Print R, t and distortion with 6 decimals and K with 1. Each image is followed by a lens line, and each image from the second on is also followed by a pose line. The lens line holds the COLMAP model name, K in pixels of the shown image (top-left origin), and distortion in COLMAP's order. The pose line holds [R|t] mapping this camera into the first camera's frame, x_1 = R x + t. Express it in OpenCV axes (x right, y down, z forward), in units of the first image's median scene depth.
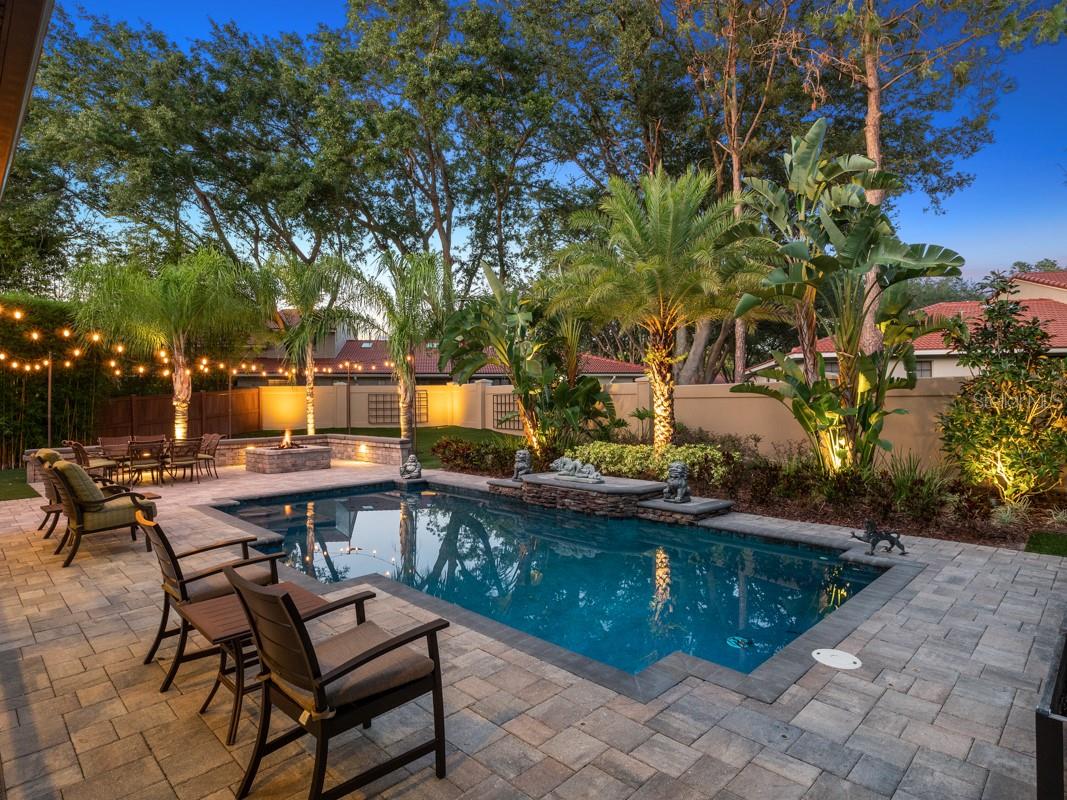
lens RADIAL K [[569.8, 0, 533.5], [0, 569.8, 400.0], [0, 0, 1]] dist [-0.001459, 0.000309]
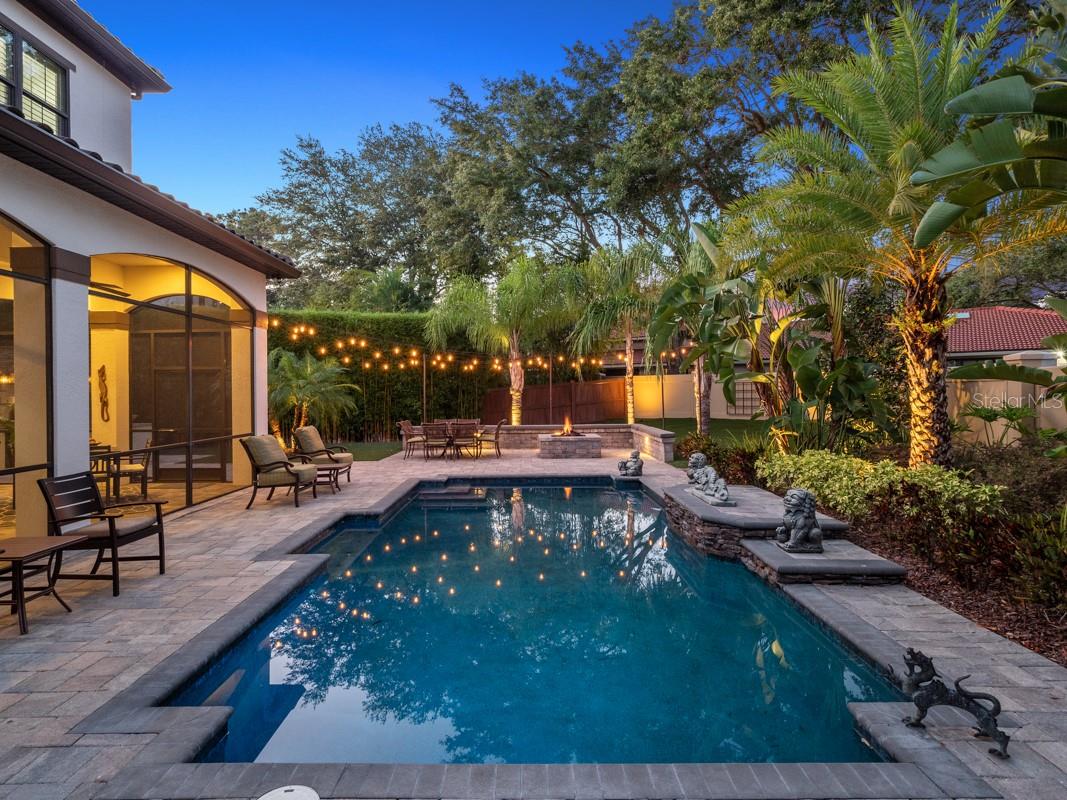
lens RADIAL K [[589.3, 0, 533.5], [0, 589.3, 400.0], [0, 0, 1]] dist [0.000028, -0.000064]
pose [[0.713542, 0.012130, -0.700508, 0.292175], [0.002628, 0.999797, 0.019989, -0.003415], [0.700608, -0.016104, 0.713365, 0.181674]]
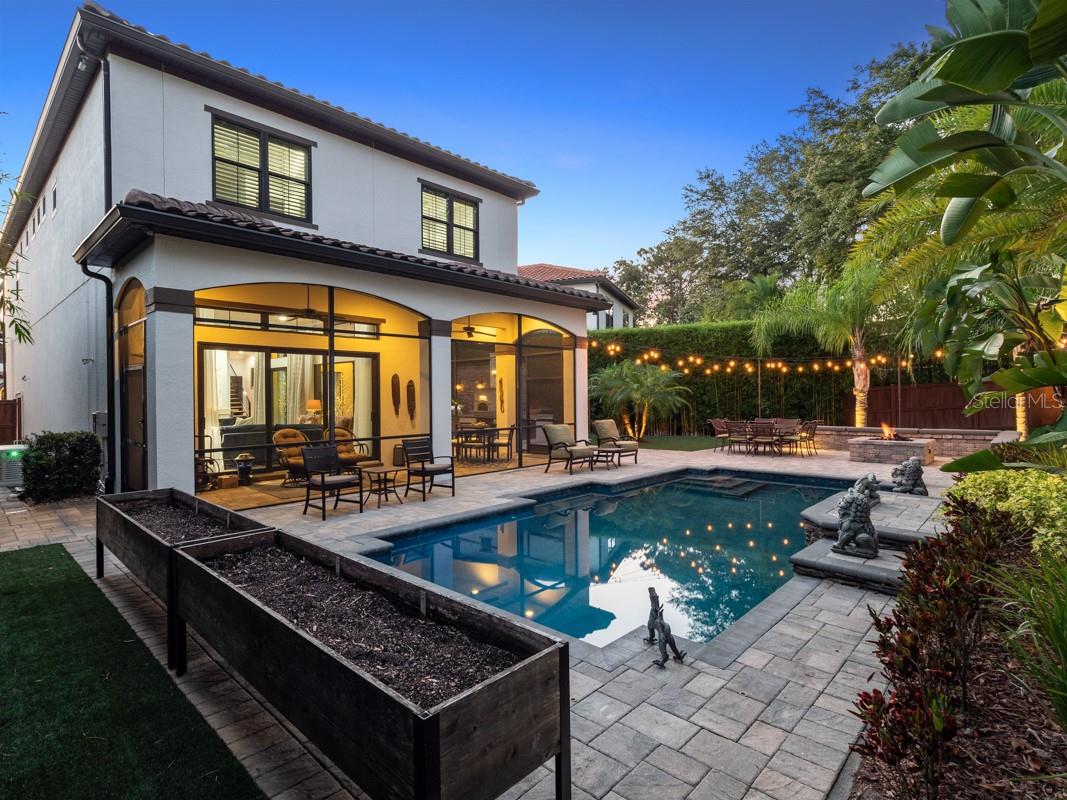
lens RADIAL K [[549.8, 0, 533.5], [0, 549.8, 400.0], [0, 0, 1]] dist [0.000083, 0.000101]
pose [[0.044519, 0.018349, -0.998840, 0.501646], [0.010074, 0.999772, 0.018815, -0.008506], [0.998958, -0.010899, 0.044324, 0.347561]]
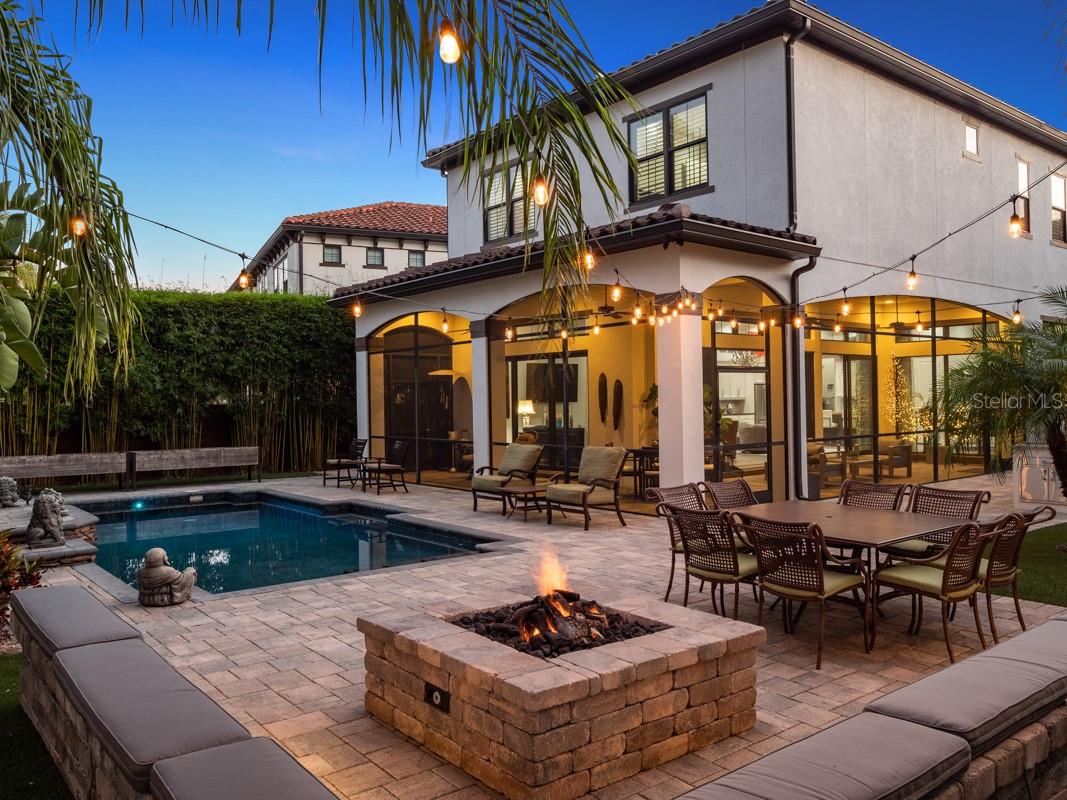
lens RADIAL K [[810.9, 0, 533.5], [0, 810.9, 400.0], [0, 0, 1]] dist [0.111021, 0.000165]
pose [[-0.994498, 0.019368, 0.102952, -0.457991], [0.019113, 0.999811, -0.003462, 0.002834], [-0.103000, -0.001475, -0.994680, 1.299888]]
